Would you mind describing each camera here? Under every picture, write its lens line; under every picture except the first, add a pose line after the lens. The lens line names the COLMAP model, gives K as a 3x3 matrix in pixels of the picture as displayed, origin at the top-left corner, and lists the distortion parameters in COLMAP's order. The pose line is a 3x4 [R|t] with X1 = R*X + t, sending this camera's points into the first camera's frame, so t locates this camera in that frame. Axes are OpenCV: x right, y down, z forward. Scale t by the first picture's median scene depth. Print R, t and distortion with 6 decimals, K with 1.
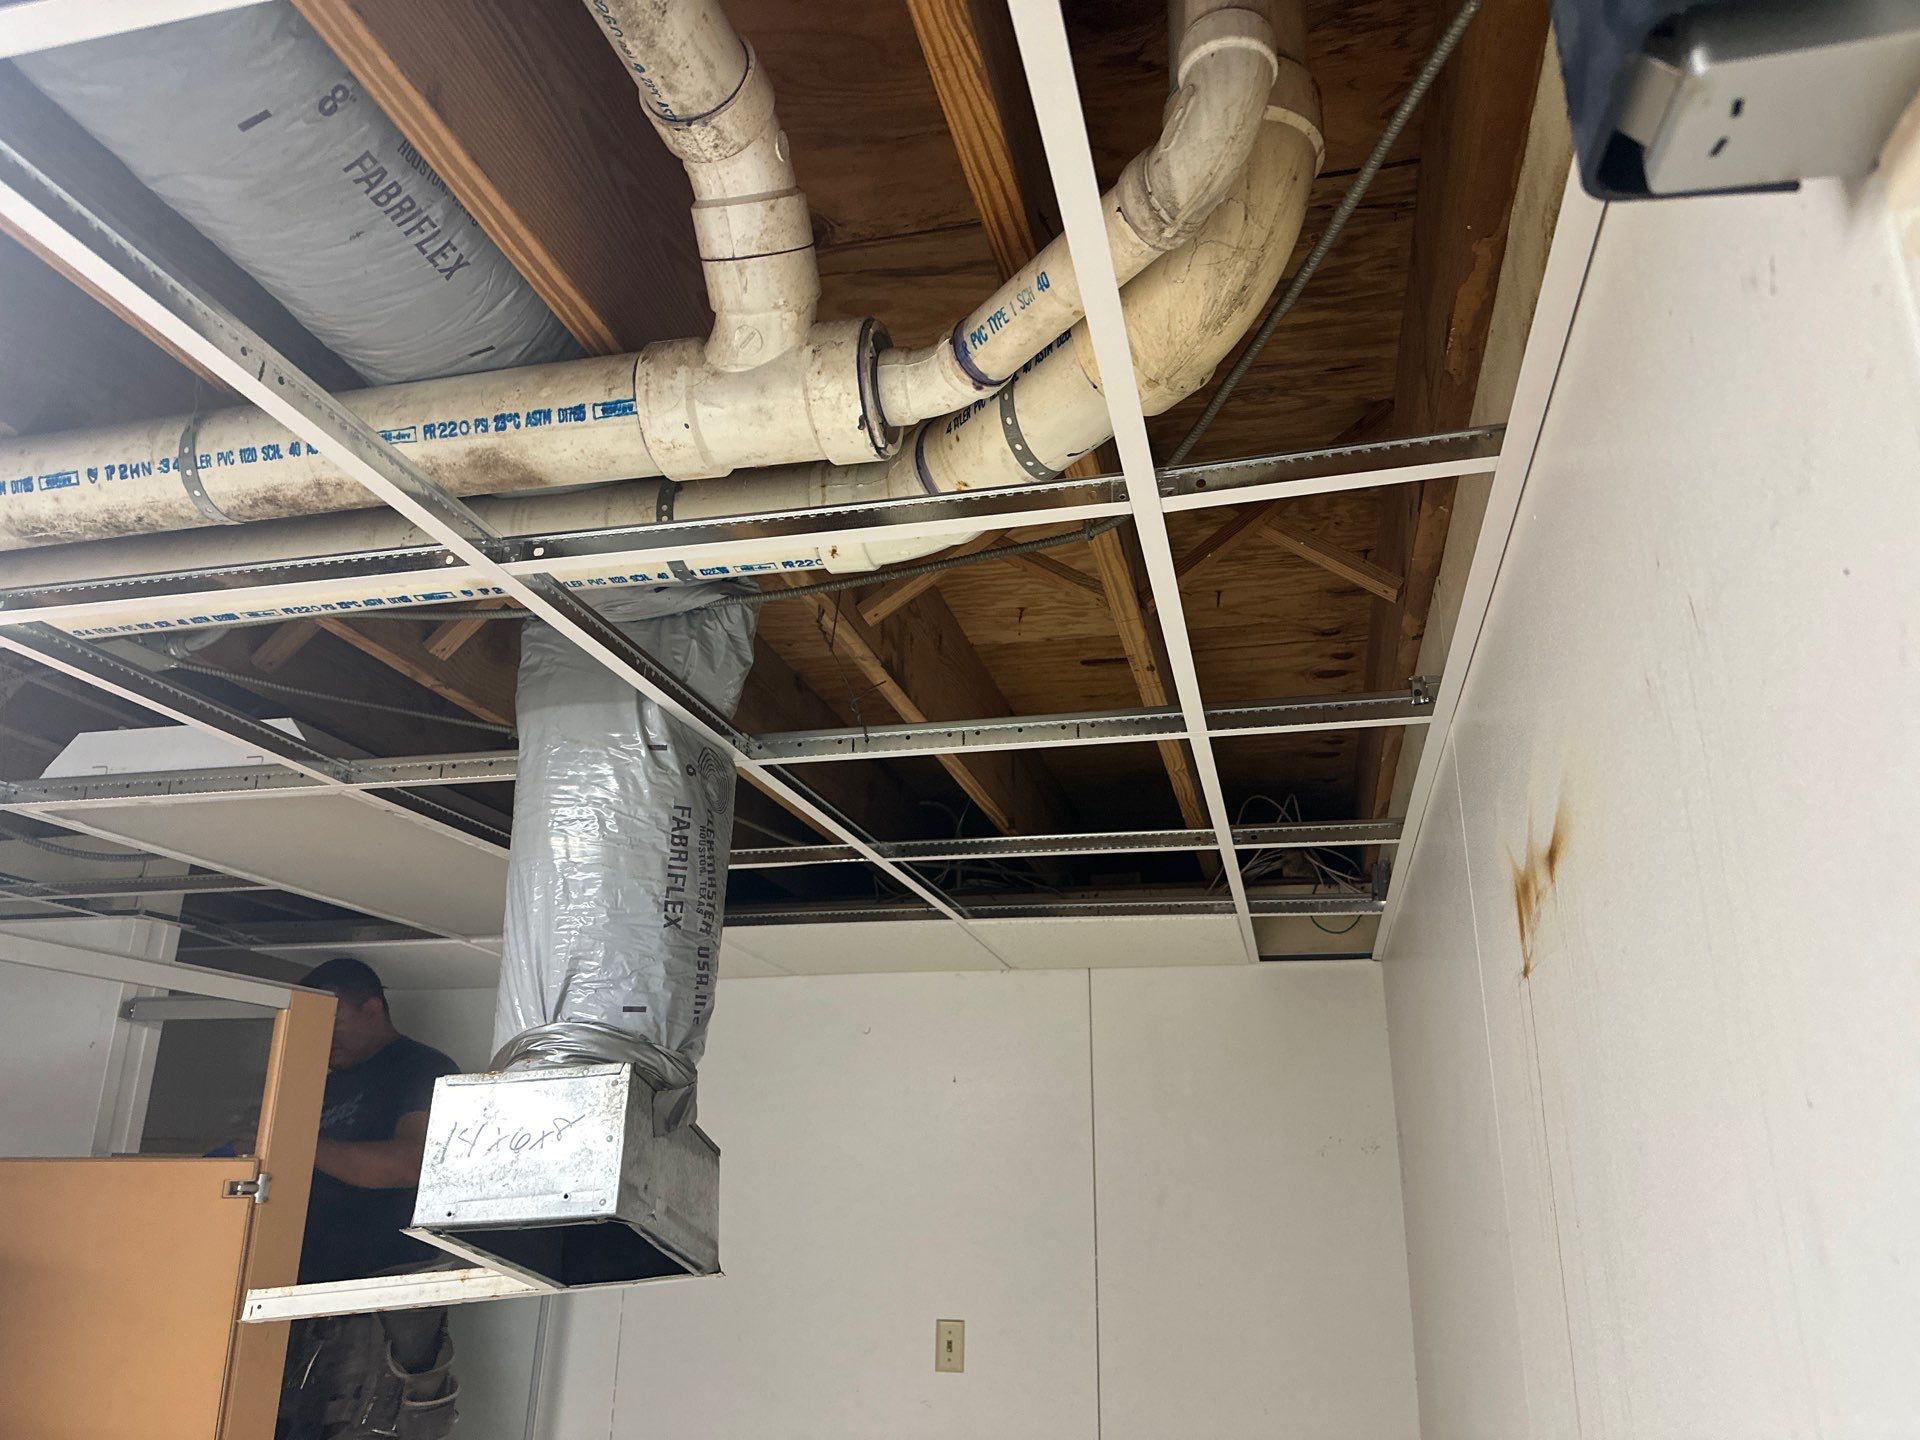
lens RADIAL K [[1356.2, 0, 960.0], [0, 1356.2, 720.0], [0, 0, 1]] dist [-0.031494, -0.007780]
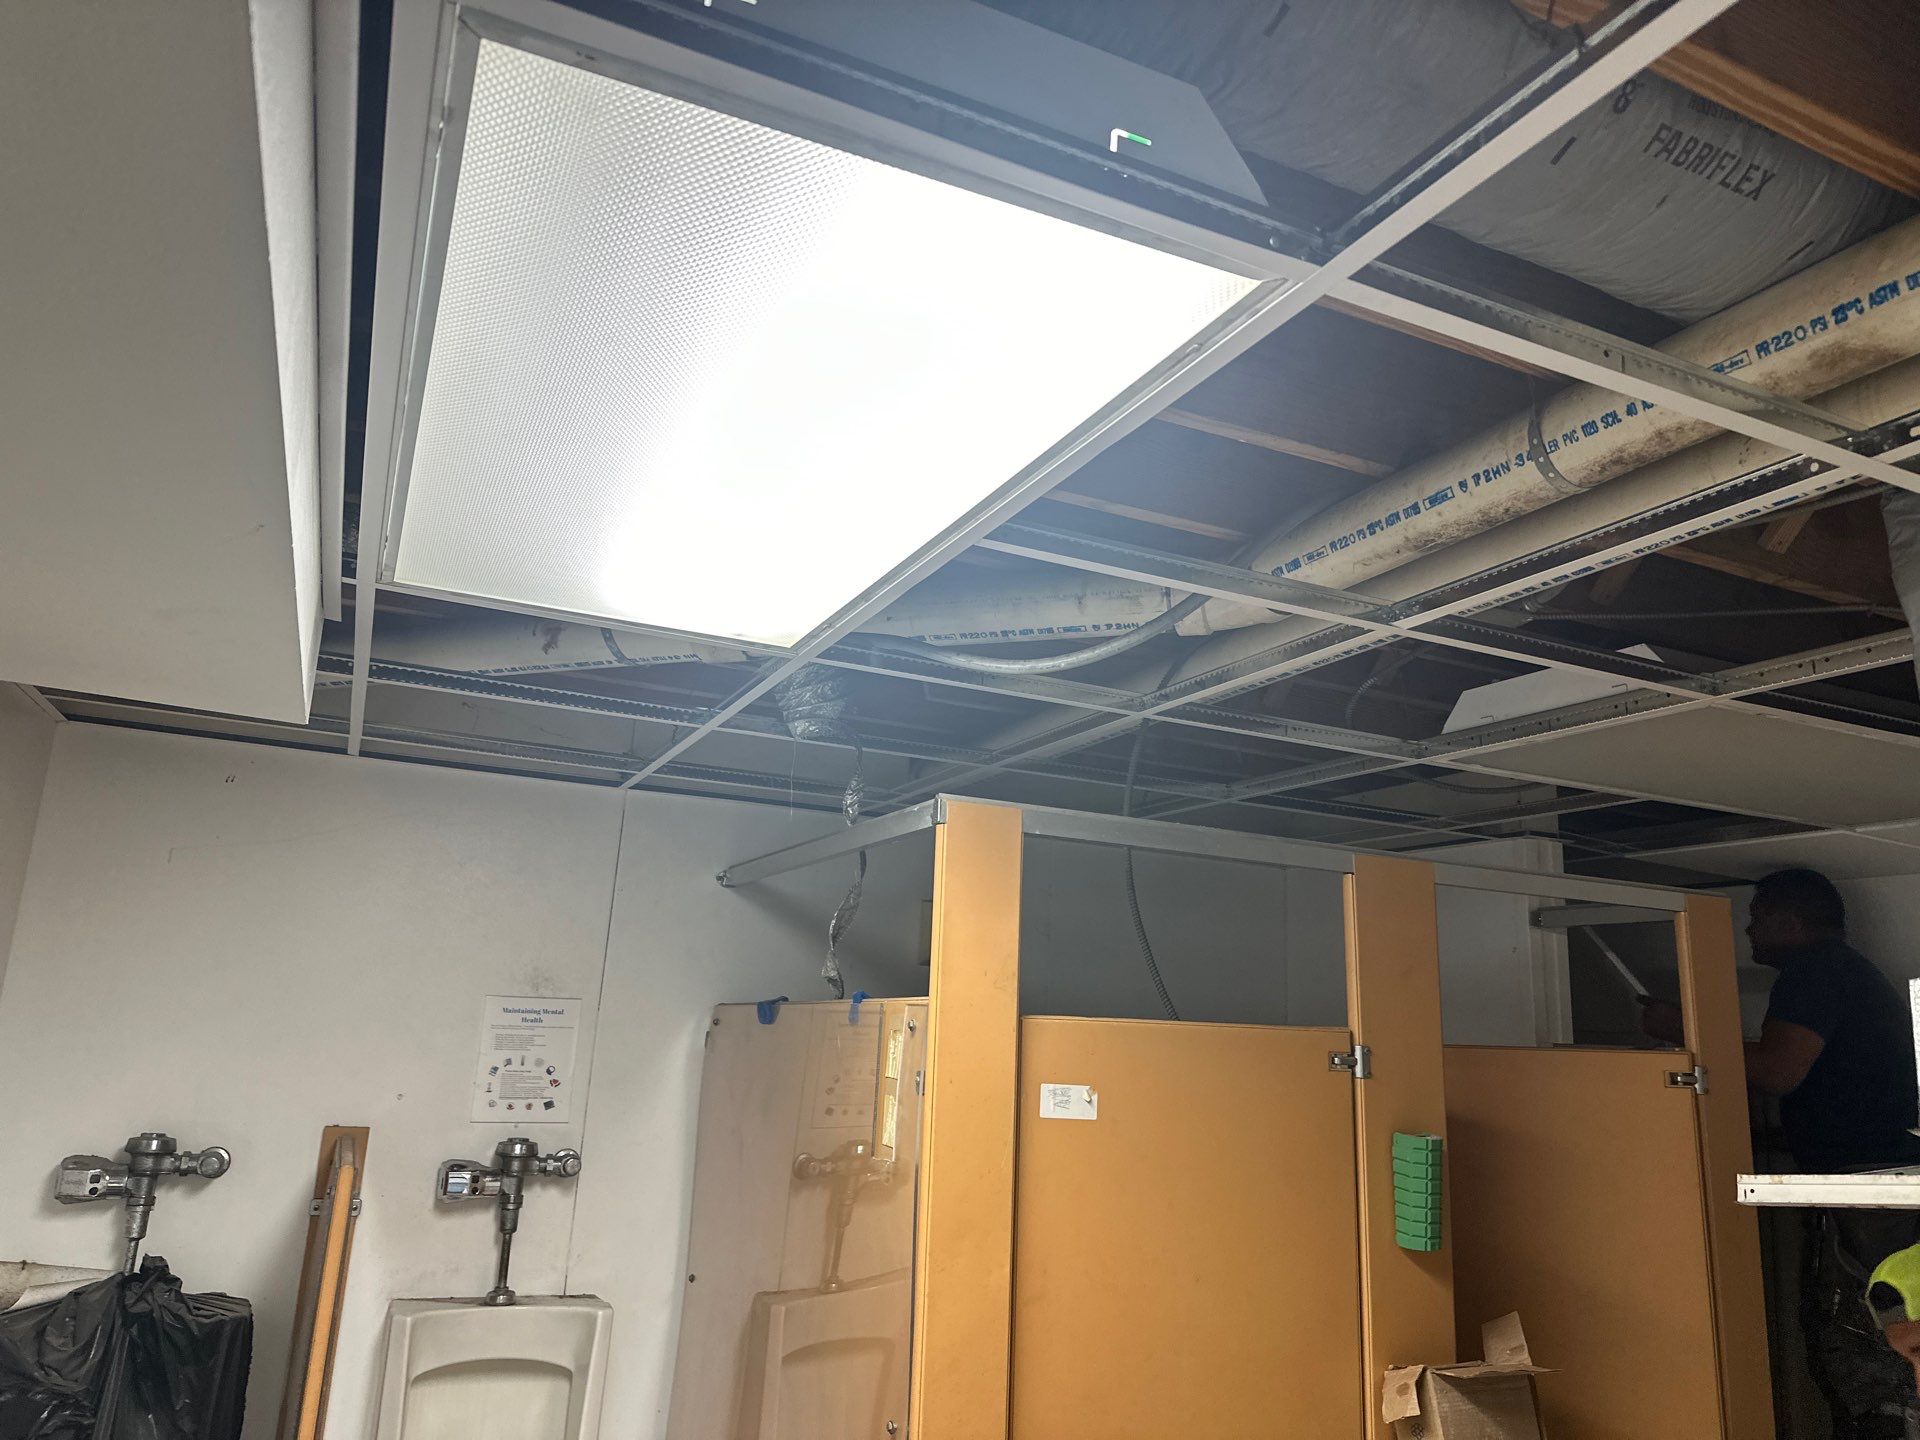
lens RADIAL K [[1328.8, 0, 958.7], [0, 1328.8, 708.7], [0, 0, 1]] dist [-0.005621, -0.006329]
pose [[0.609468, -0.154181, -0.777674, -0.030085], [0.204558, 0.978276, -0.033638, -0.039541], [0.765966, -0.138579, 0.627767, -0.119027]]
